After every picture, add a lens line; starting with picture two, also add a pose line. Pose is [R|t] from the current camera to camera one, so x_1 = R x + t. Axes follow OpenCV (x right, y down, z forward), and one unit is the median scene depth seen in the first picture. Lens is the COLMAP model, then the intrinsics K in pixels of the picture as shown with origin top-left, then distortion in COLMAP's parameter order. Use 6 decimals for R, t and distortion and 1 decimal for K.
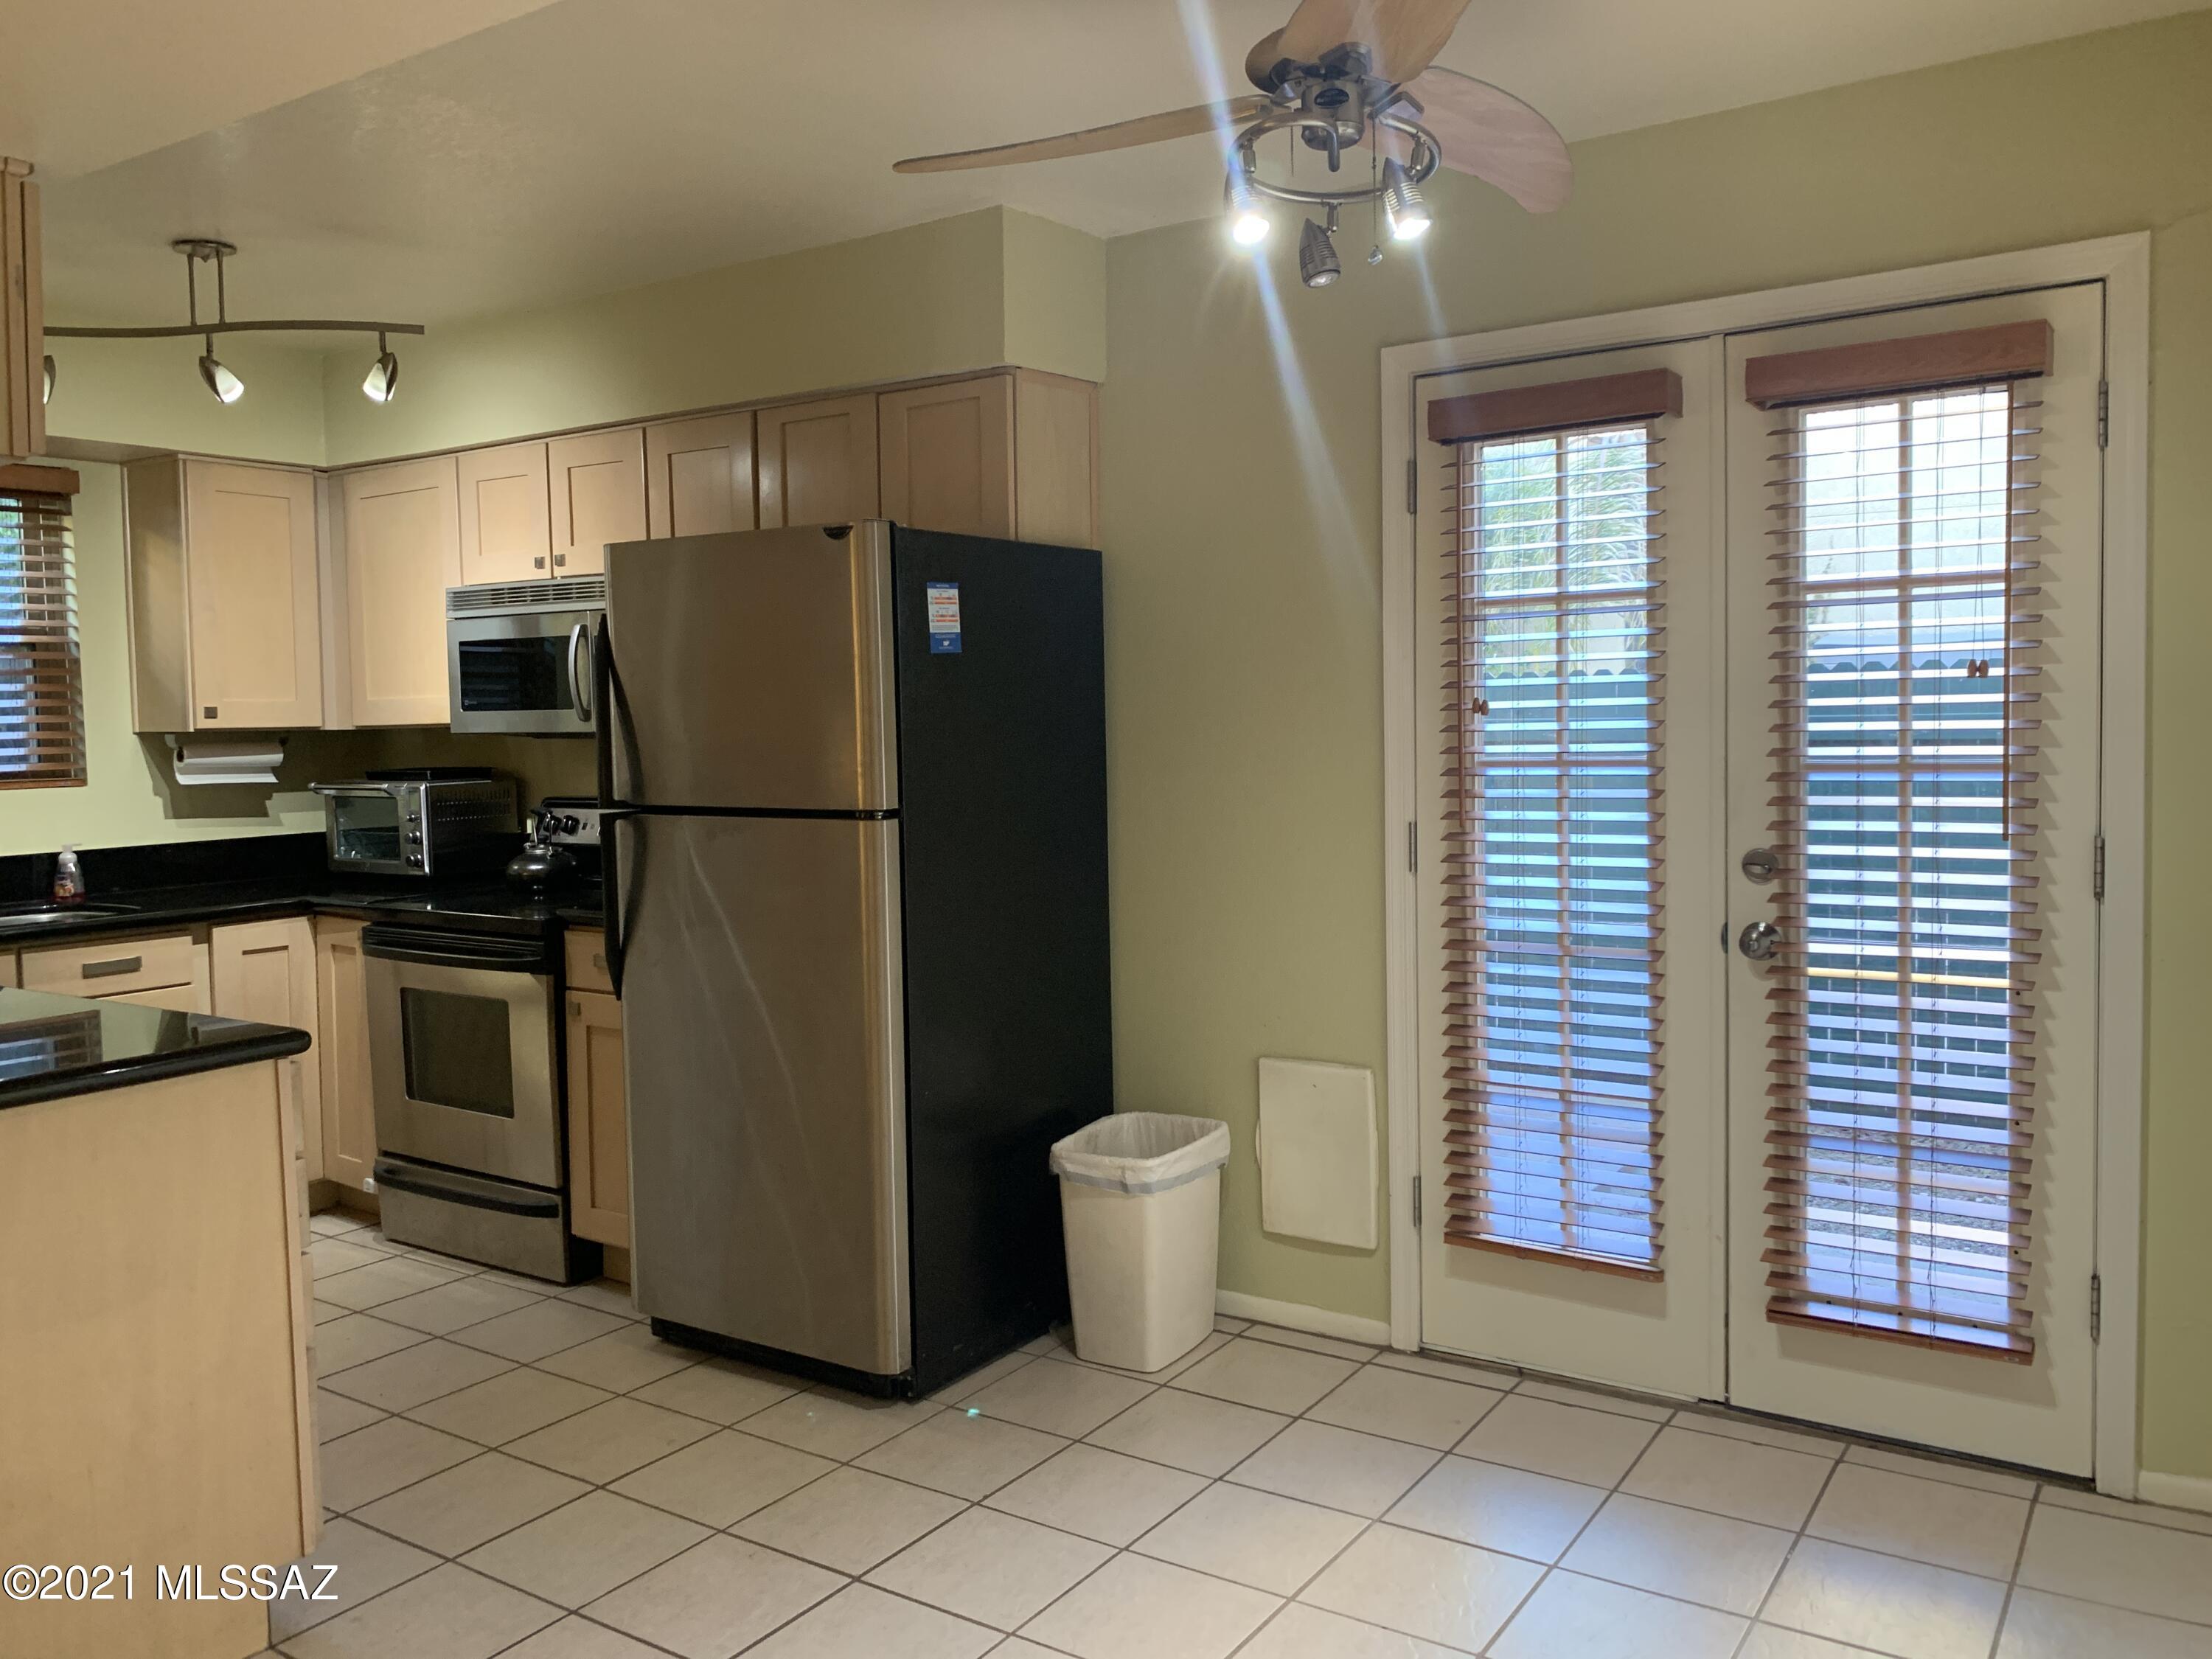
lens RADIAL K [[1697.5, 0, 1108.3], [0, 1697.5, 828.4], [0, 0, 1]] dist [0.029051, -0.041684]
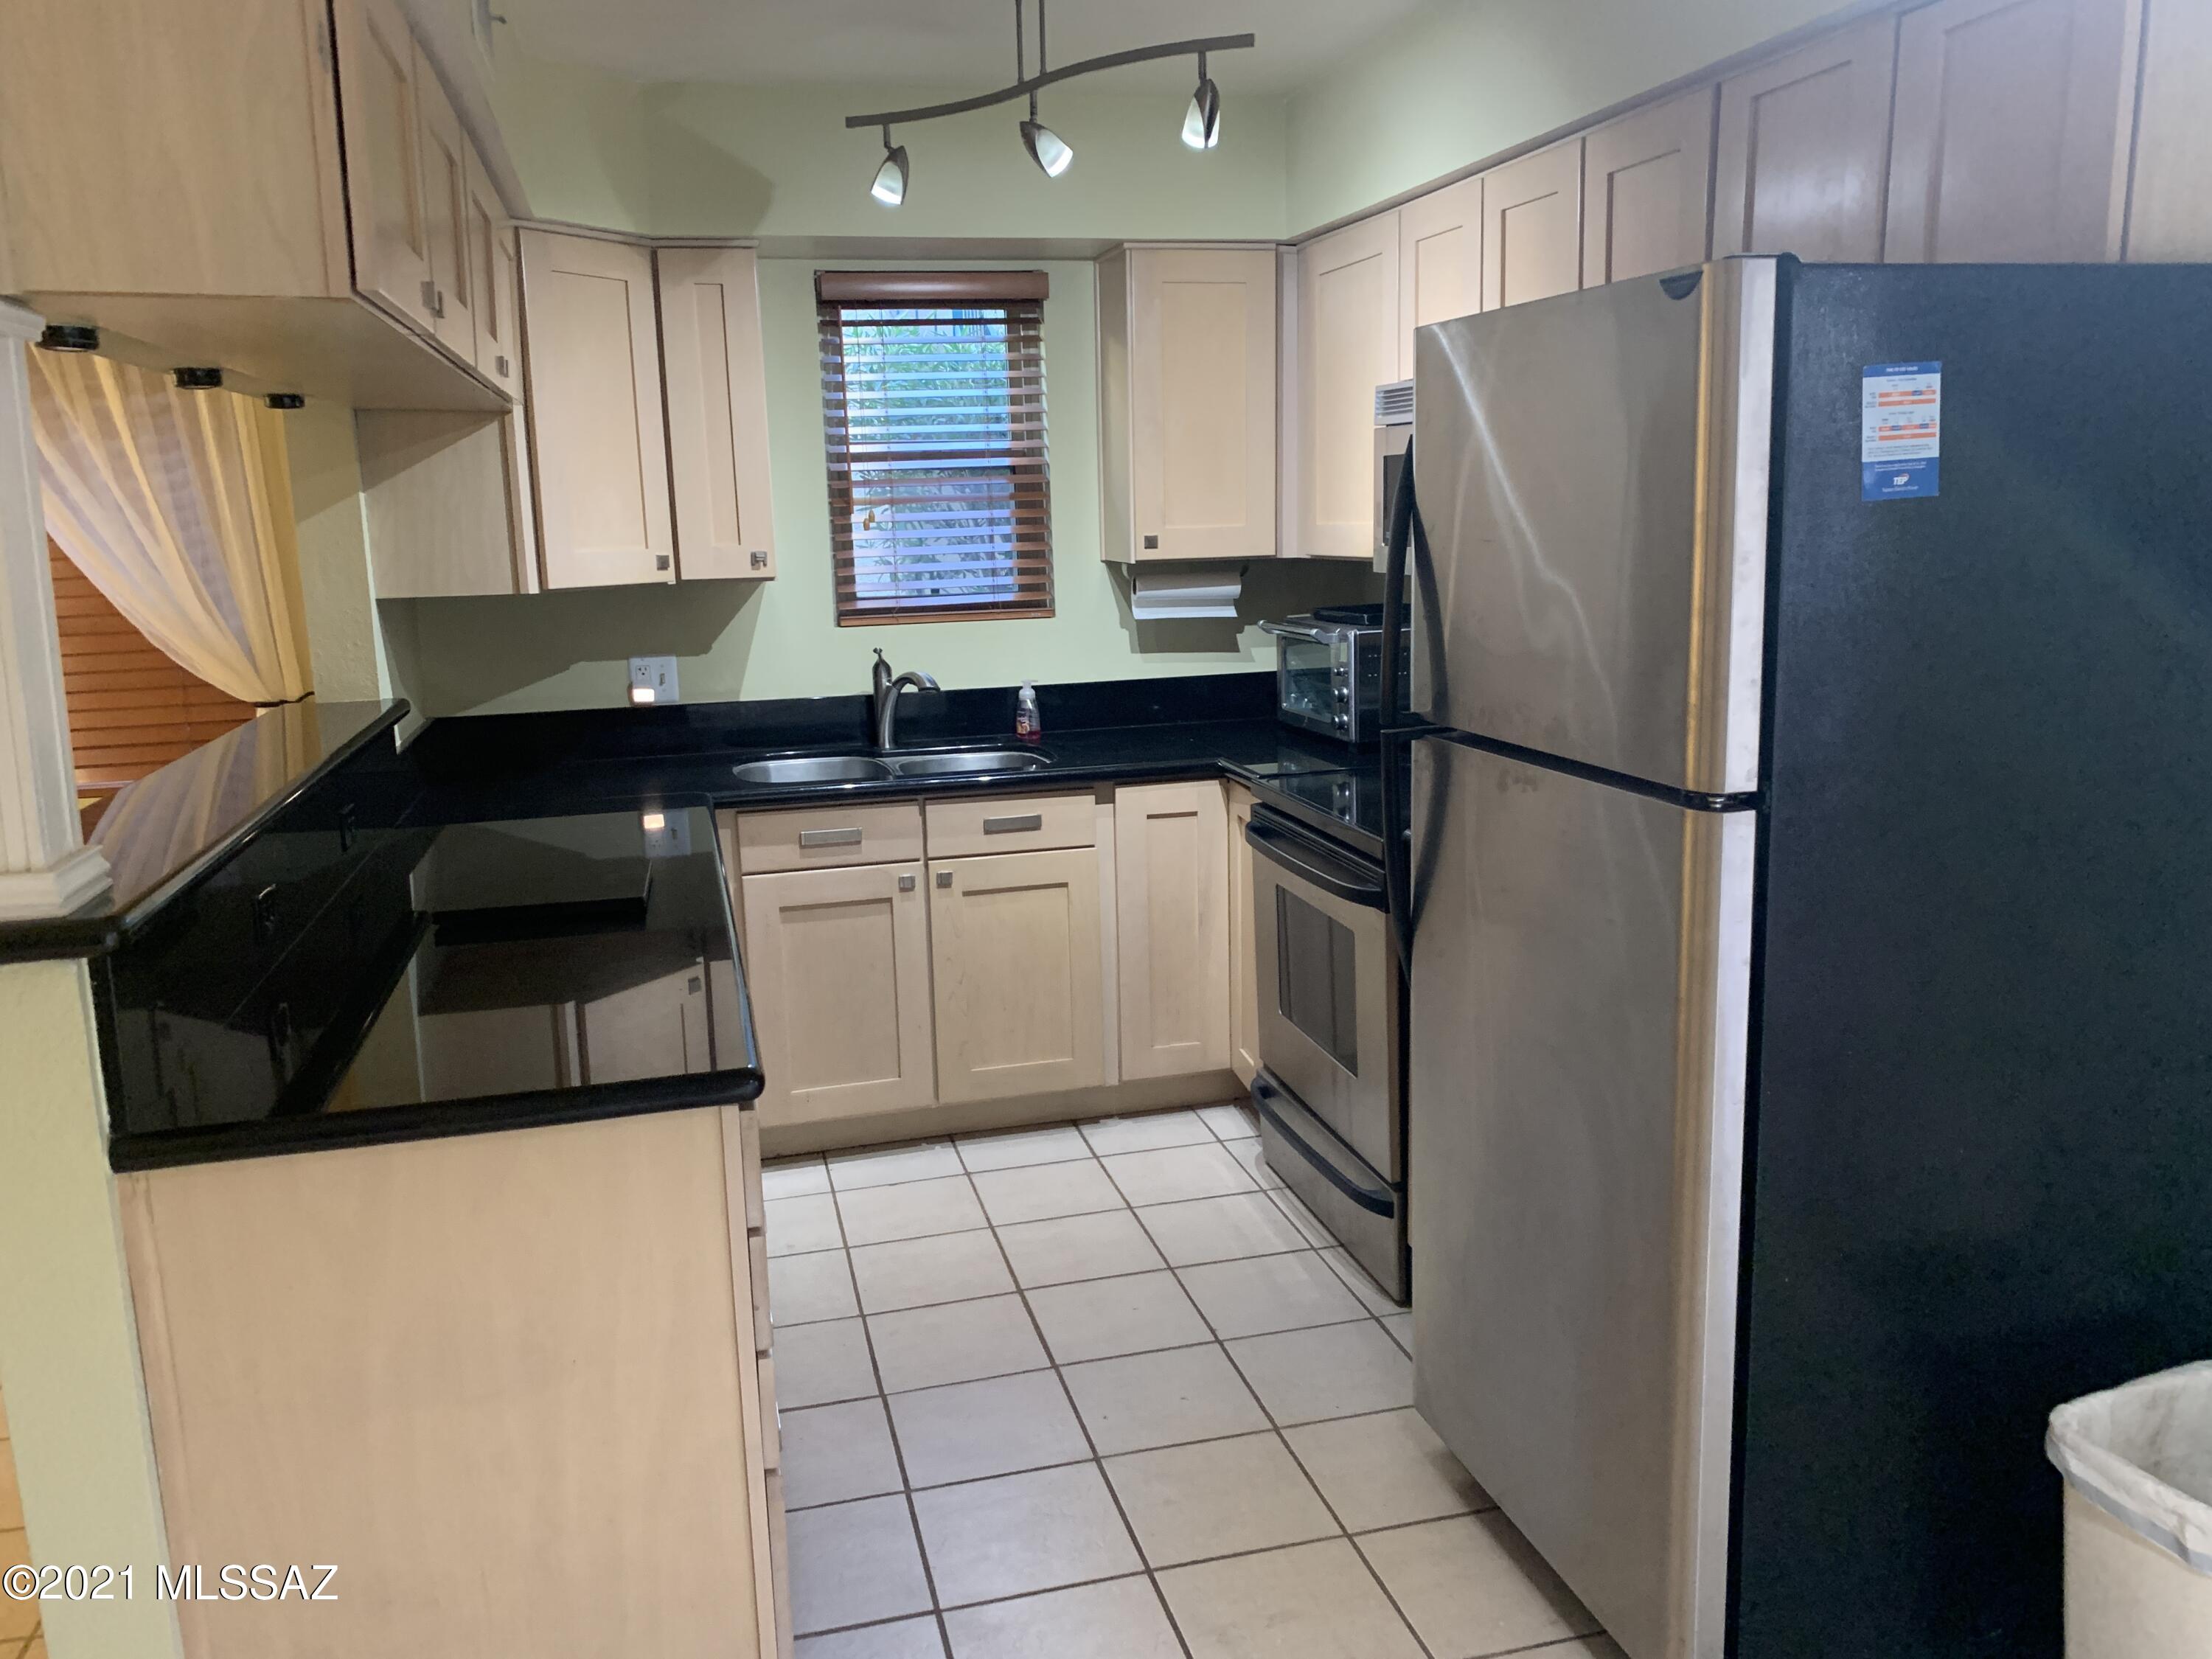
lens RADIAL K [[1697.5, 0, 1107.4], [0, 1697.5, 819.6], [0, 0, 1]] dist [0.029051, -0.041684]
pose [[0.749658, 0.119741, -0.650904, 0.056026], [-0.031366, 0.988820, 0.145780, -0.054396], [0.661082, -0.088869, 0.745032, 0.316971]]
